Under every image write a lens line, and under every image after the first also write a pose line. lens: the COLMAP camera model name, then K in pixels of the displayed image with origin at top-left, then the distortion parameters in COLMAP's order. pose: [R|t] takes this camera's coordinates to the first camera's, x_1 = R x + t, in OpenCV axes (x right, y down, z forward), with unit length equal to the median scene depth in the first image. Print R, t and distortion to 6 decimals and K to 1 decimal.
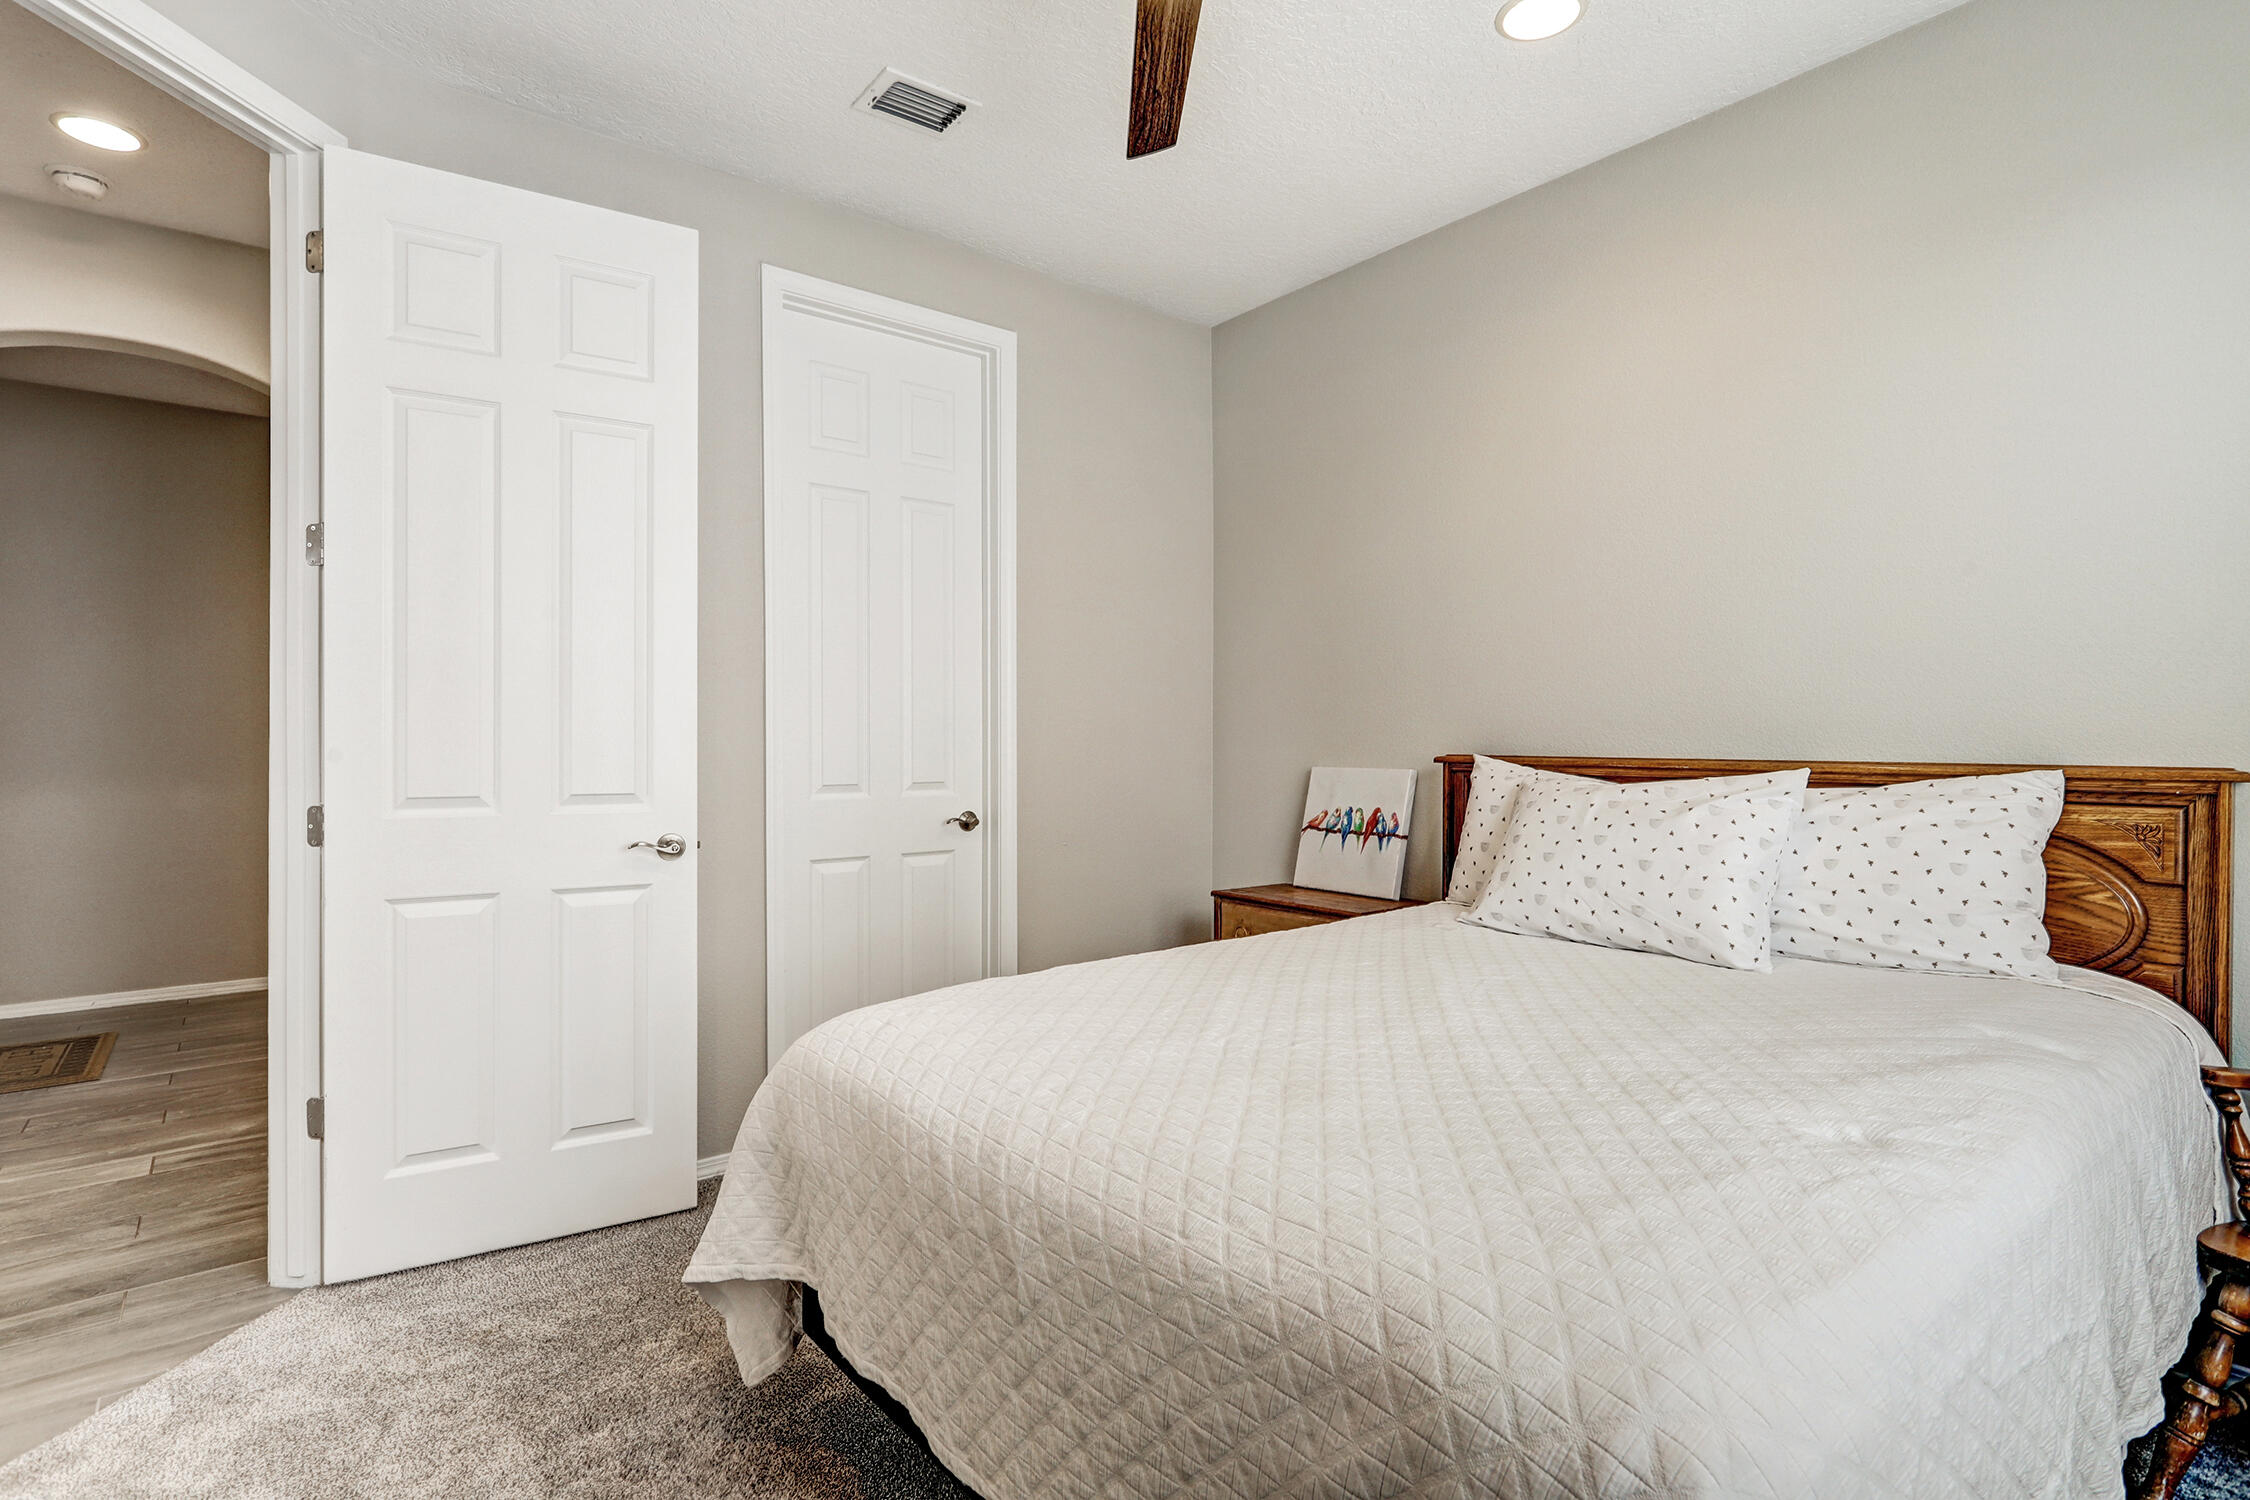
lens RADIAL K [[1094.3, 0, 1125.0], [0, 1094.3, 750.0], [0, 0, 1]] dist [0.002820, 0.000191]
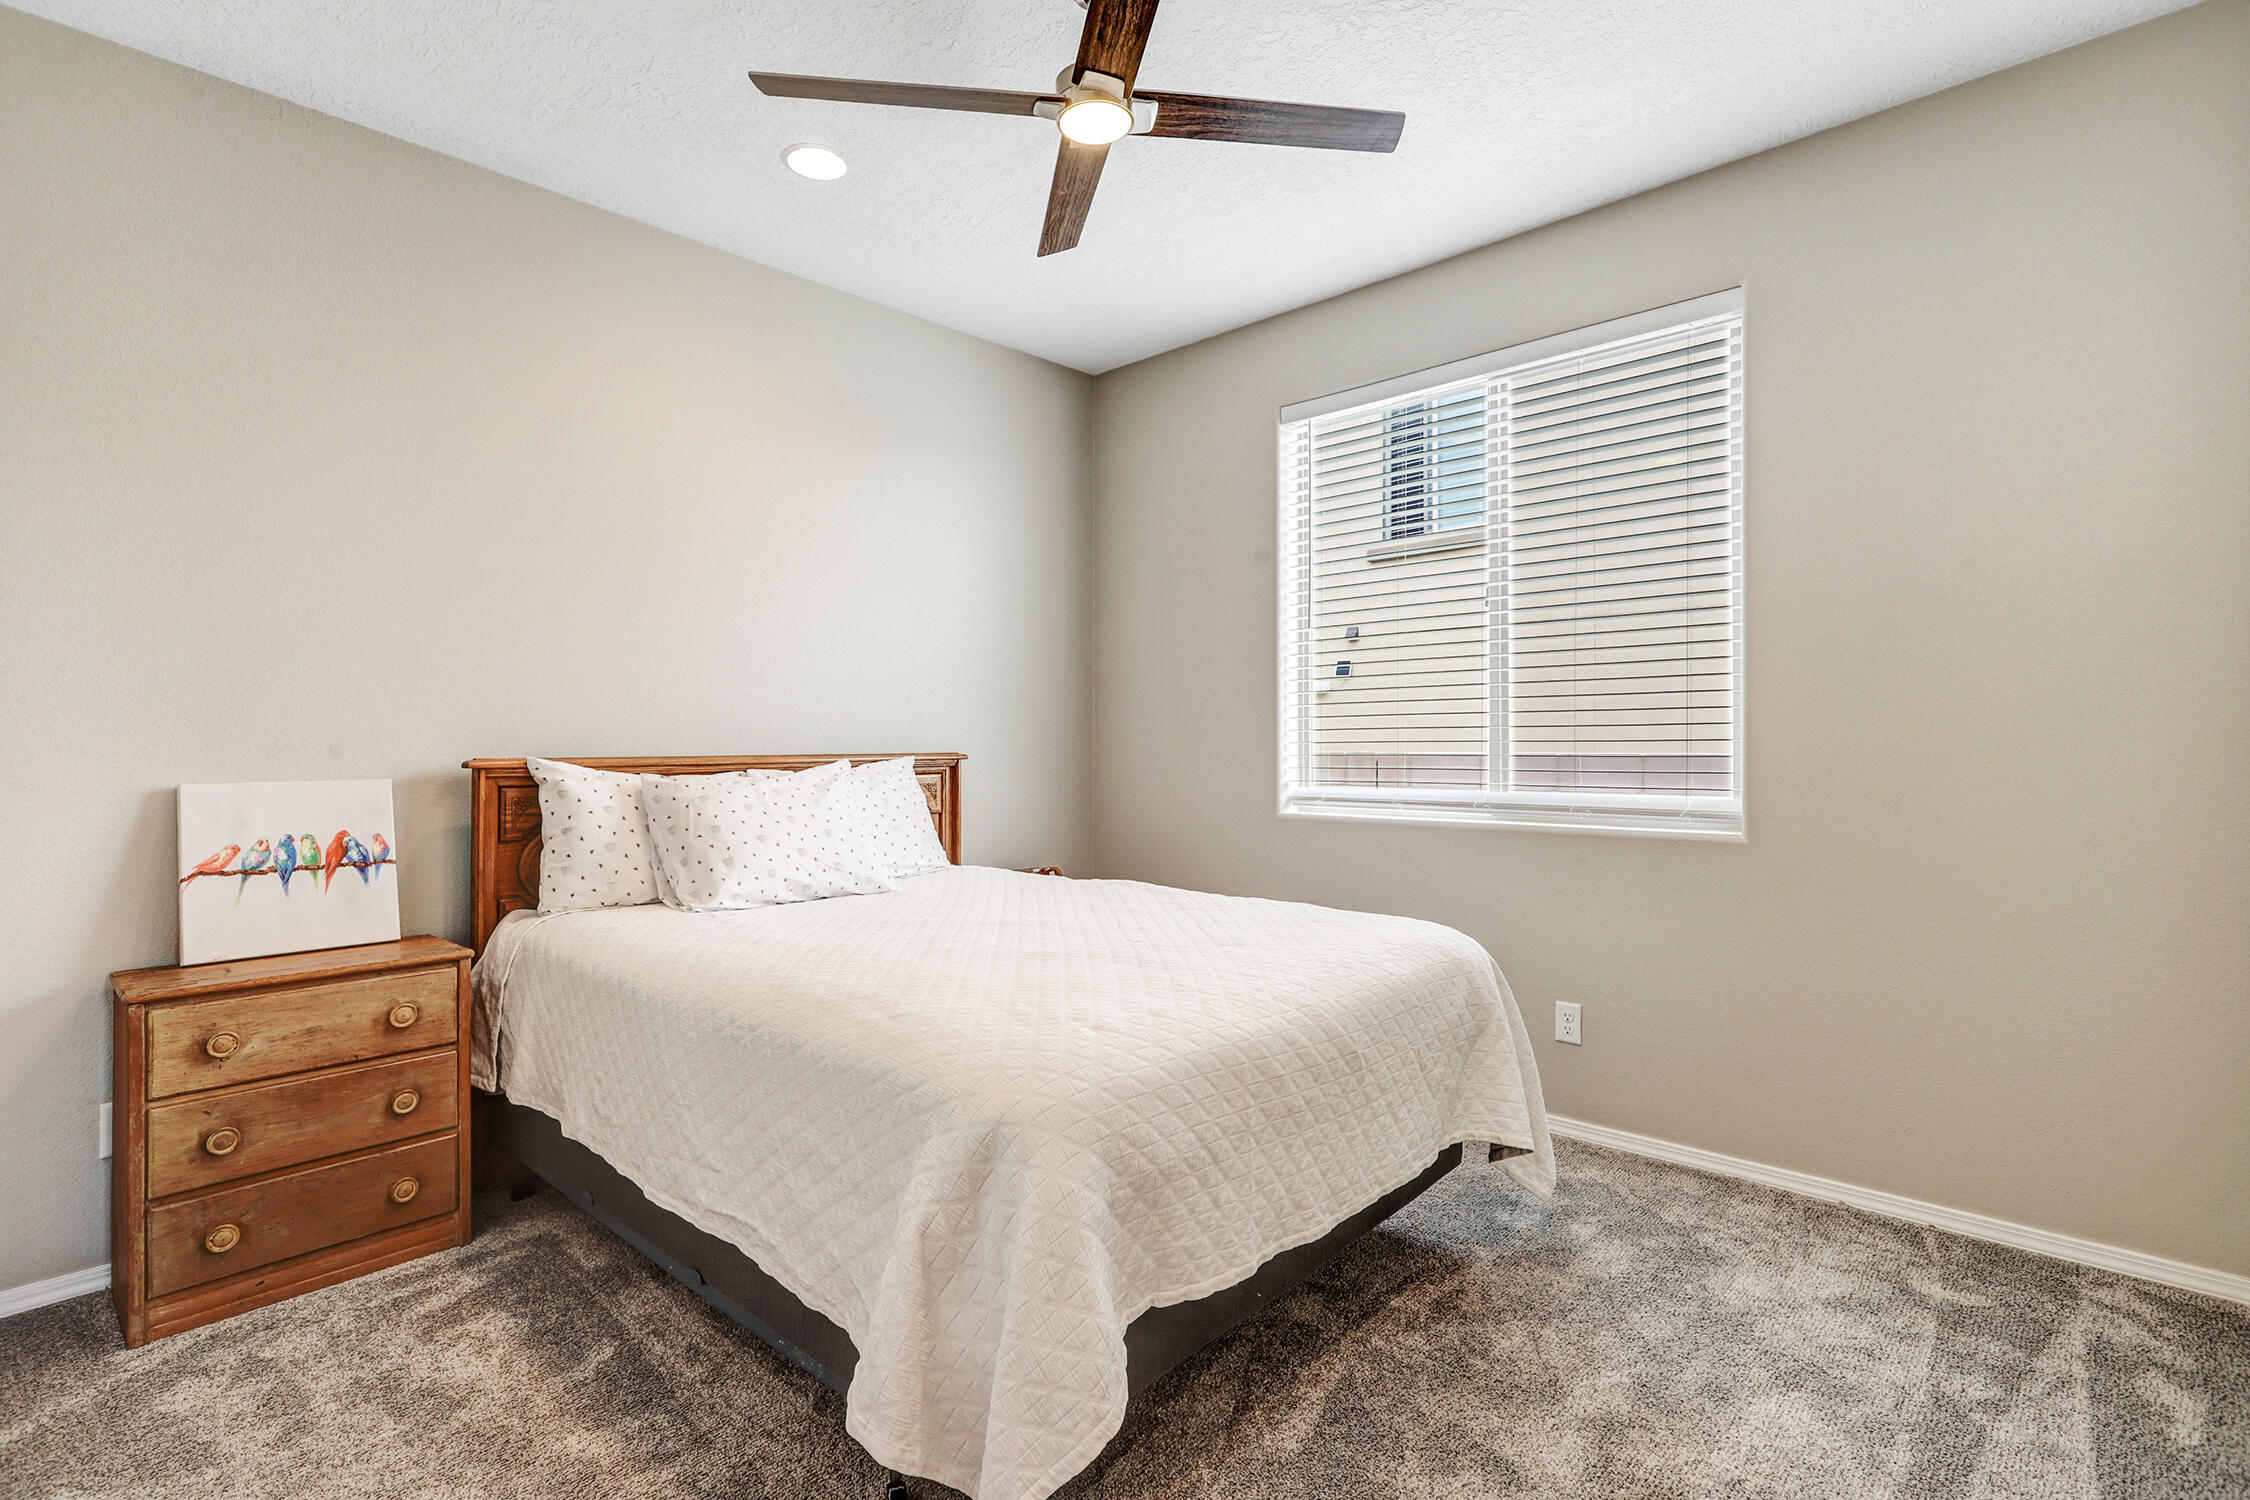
lens RADIAL K [[1052.7, 0, 1125.0], [0, 1052.7, 750.0], [0, 0, 1]] dist [-0.000724, -0.000052]
pose [[-0.138333, -0.011632, 0.990317, -0.663499], [0.015199, 0.999788, 0.013867, -0.006849], [-0.990269, 0.016970, -0.138127, 0.635829]]
